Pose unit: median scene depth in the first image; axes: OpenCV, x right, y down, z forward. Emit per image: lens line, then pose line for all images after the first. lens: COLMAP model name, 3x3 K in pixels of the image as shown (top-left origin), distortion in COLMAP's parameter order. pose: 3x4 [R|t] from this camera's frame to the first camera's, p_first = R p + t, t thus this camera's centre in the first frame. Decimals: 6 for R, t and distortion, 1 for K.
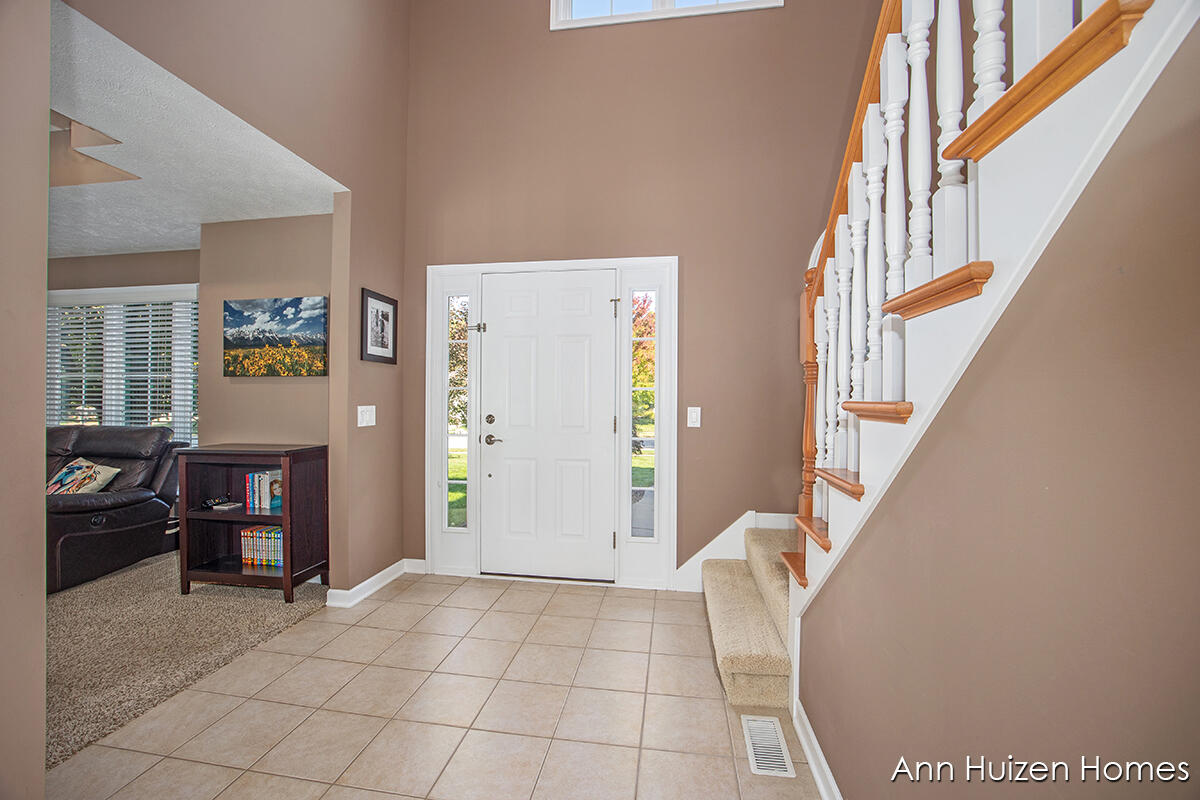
lens RADIAL K [[468.8, 0, 602.7], [0, 468.8, 396.6], [0, 0, 1]] dist [-0.007444, 0.001075]
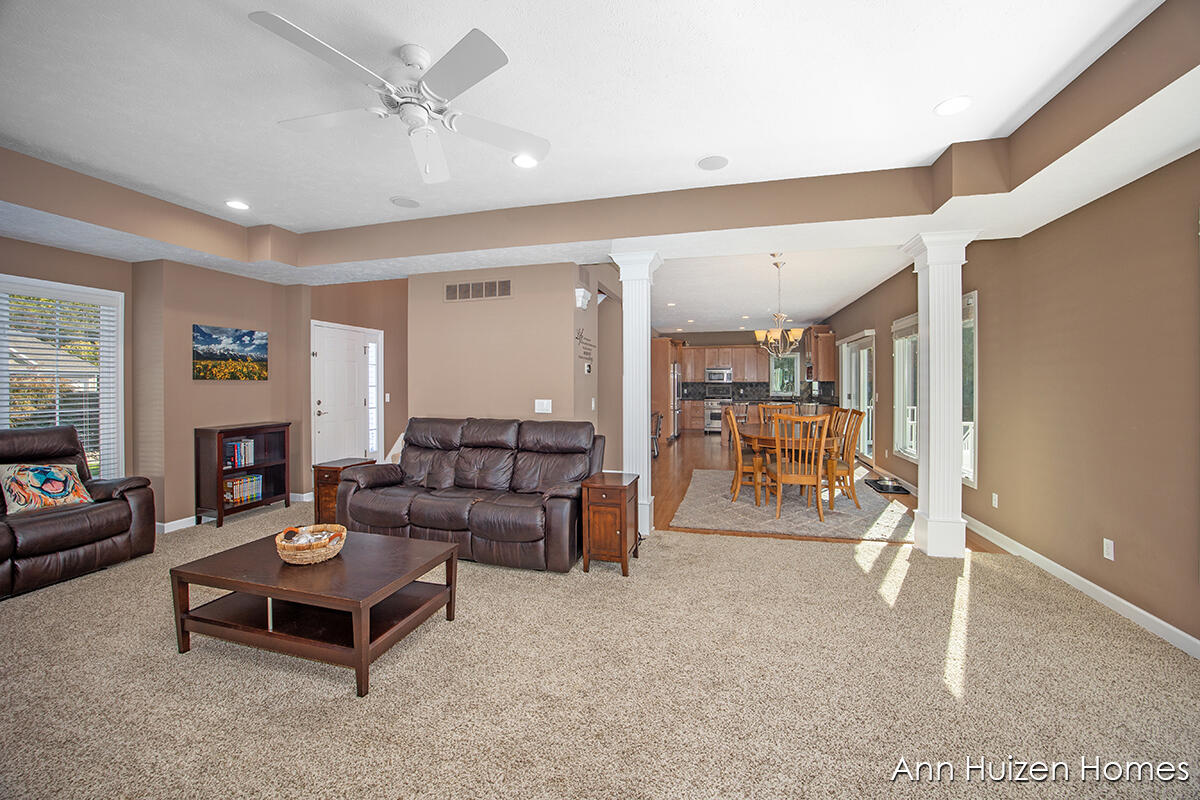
lens RADIAL K [[506.7, 0, 622.4], [0, 506.7, 386.7], [0, 0, 1]] dist [-0.021758, 0.002239]
pose [[0.048597, -0.009826, 0.998770, -2.273255], [-0.002891, 0.999946, 0.009978, -0.041537], [-0.998814, -0.003372, 0.048566, -0.341046]]
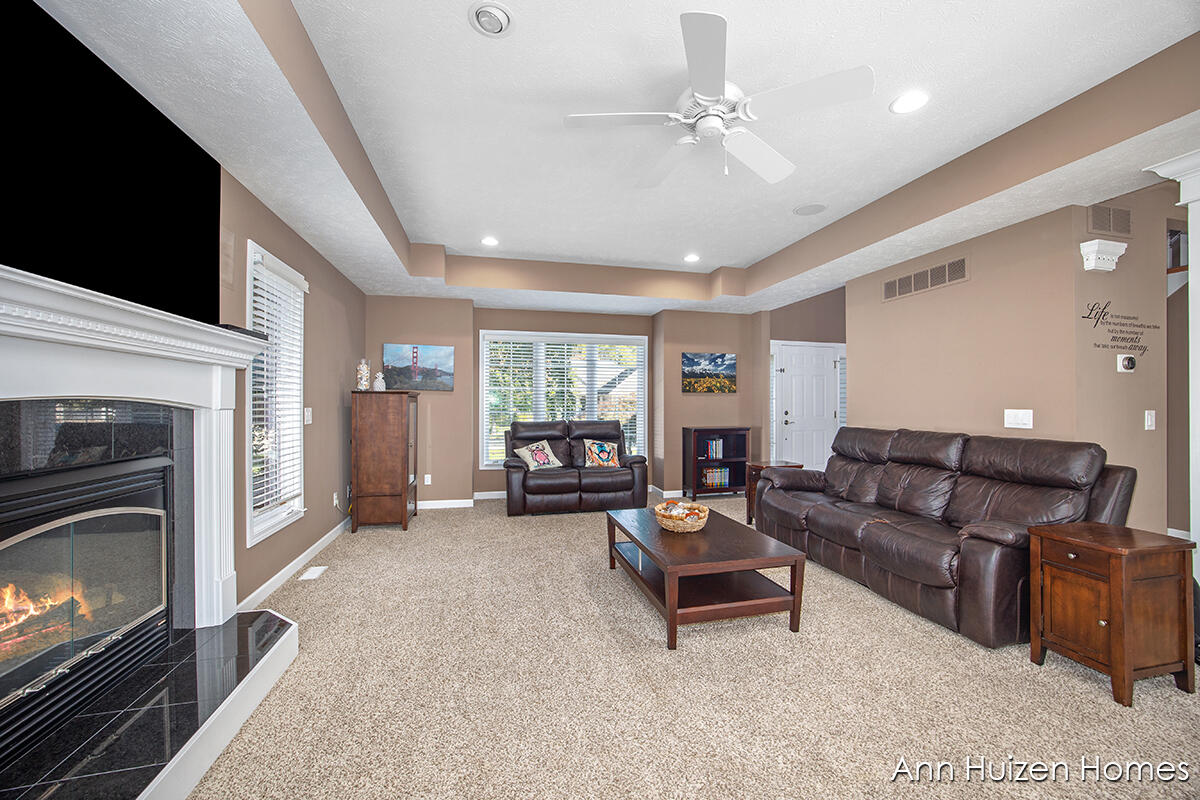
lens RADIAL K [[468.8, 0, 590.1], [0, 468.8, 404.9], [0, 0, 1]] dist [-0.007444, 0.001075]
pose [[0.914850, -0.001208, 0.403792, -1.984763], [0.001268, 0.999999, 0.000119, 0.009014], [-0.403792, 0.000403, 0.914851, -0.624483]]
